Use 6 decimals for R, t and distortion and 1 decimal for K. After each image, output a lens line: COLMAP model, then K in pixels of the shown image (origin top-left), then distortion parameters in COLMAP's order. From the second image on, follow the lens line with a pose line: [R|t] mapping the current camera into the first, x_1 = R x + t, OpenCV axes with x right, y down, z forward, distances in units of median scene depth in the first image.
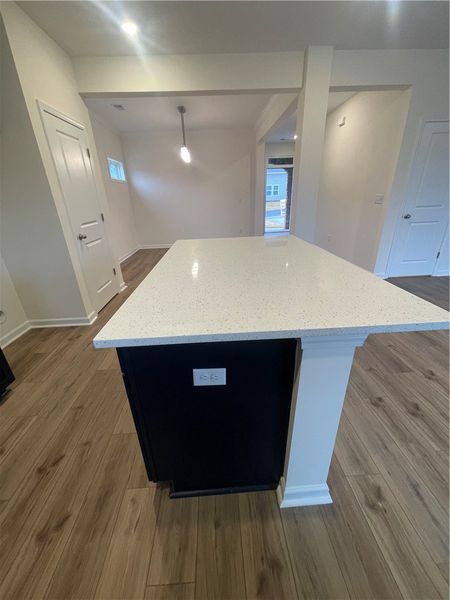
lens RADIAL K [[237.5, 0, 225.0], [0, 237.5, 300.0], [0, 0, 1]] dist [-0.001267, -0.000154]
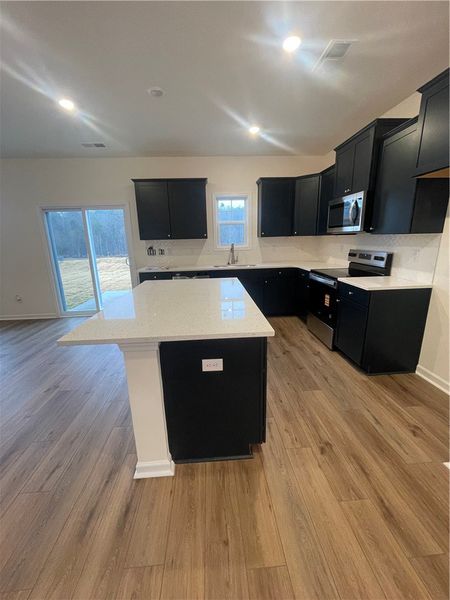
lens RADIAL K [[237.5, 0, 225.0], [0, 237.5, 300.0], [0, 0, 1]] dist [-0.001267, -0.000154]
pose [[-0.997571, 0.069541, -0.003914, -0.133207], [0.051879, 0.779355, 0.624432, -0.899561], [0.046474, 0.622712, -0.781070, 1.883002]]
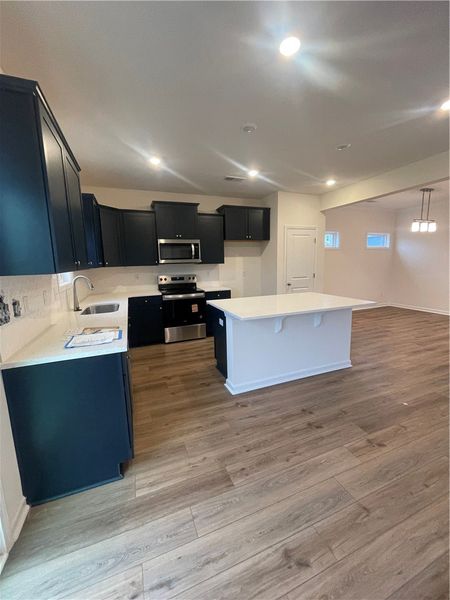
lens RADIAL K [[237.5, 0, 225.0], [0, 237.5, 300.0], [0, 0, 1]] dist [-0.001267, -0.000154]
pose [[0.323768, 0.176038, -0.929615, 1.598686], [-0.369261, 0.928129, 0.047150, -0.071602], [0.871103, 0.328005, 0.365502, -0.160221]]
